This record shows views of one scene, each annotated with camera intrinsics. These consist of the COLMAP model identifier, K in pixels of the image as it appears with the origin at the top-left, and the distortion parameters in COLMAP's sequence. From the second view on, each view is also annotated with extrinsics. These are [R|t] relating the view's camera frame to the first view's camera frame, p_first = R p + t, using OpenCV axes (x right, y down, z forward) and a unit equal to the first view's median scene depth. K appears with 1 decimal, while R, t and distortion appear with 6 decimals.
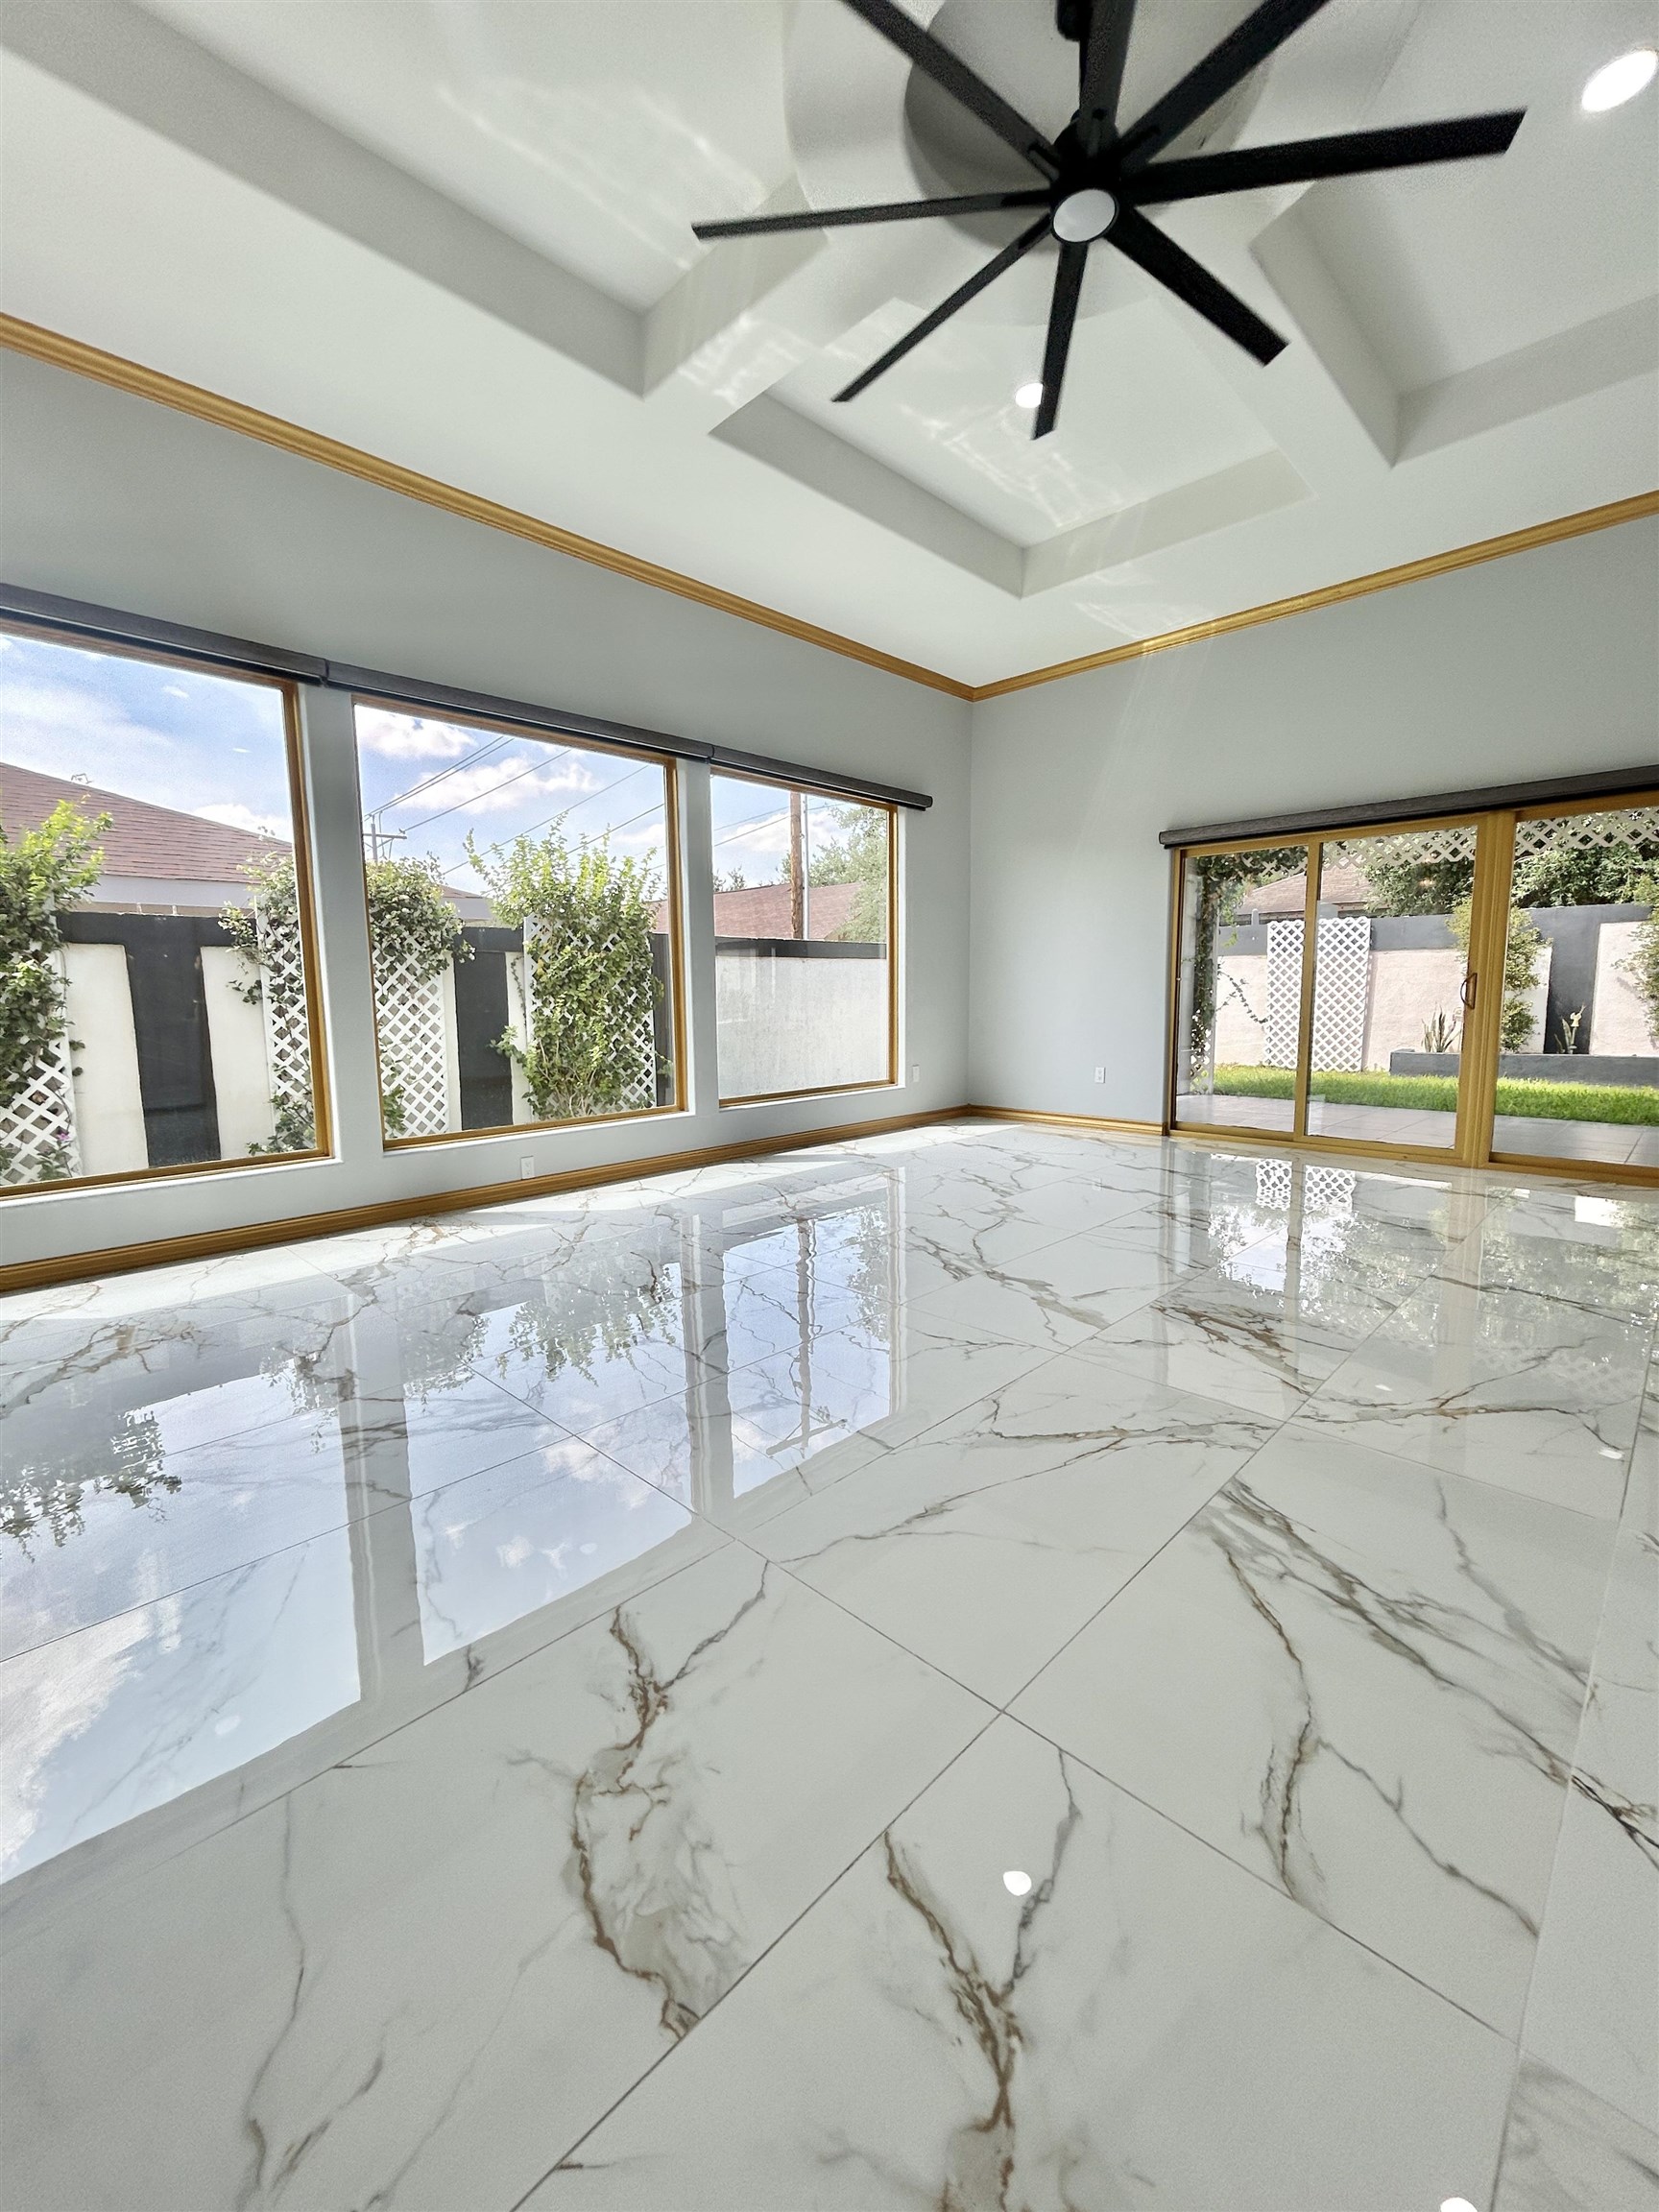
lens RADIAL K [[899.1, 0, 826.3], [0, 899.1, 1097.8], [0, 0, 1]] dist [-0.003506, 0.001163]
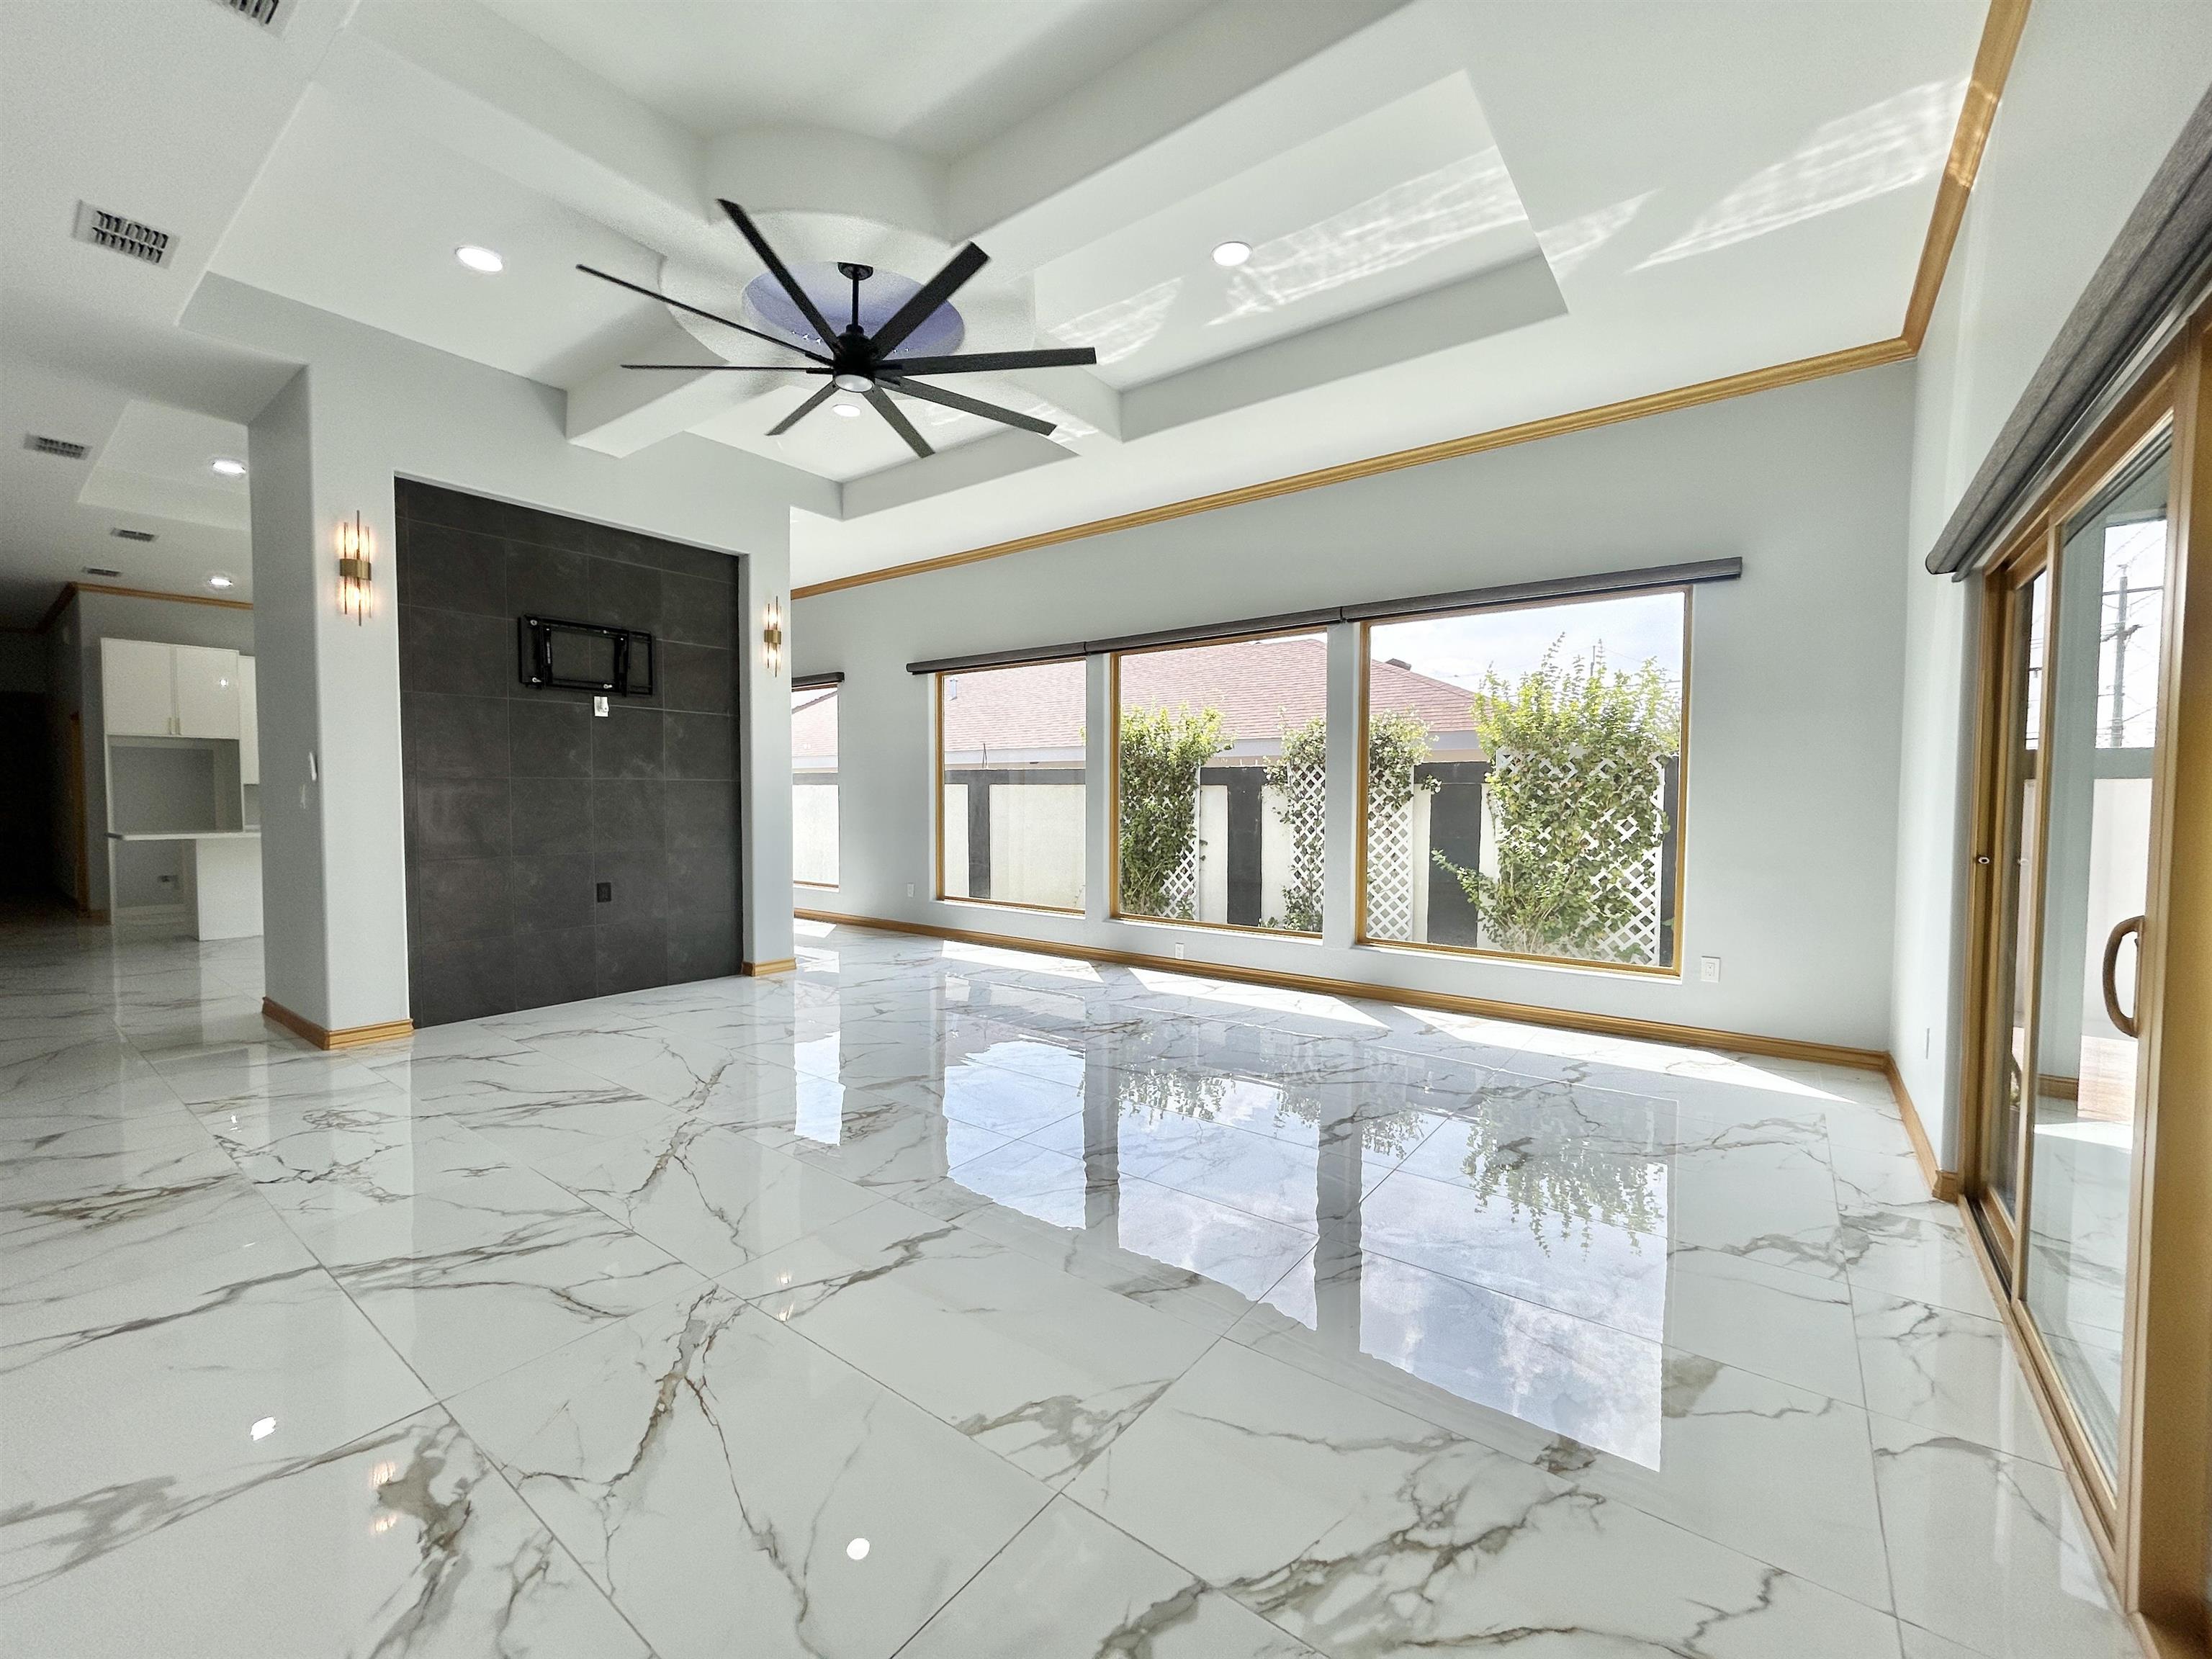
lens RADIAL K [[899.1, 0, 1098.5], [0, 899.1, 831.5], [0, 0, 1]] dist [-0.003506, 0.001163]
pose [[0.128060, 0.055138, -0.990233, 0.690529], [-0.121099, 0.991852, 0.039567, -0.099941], [0.984345, 0.114849, 0.133694, 0.450411]]
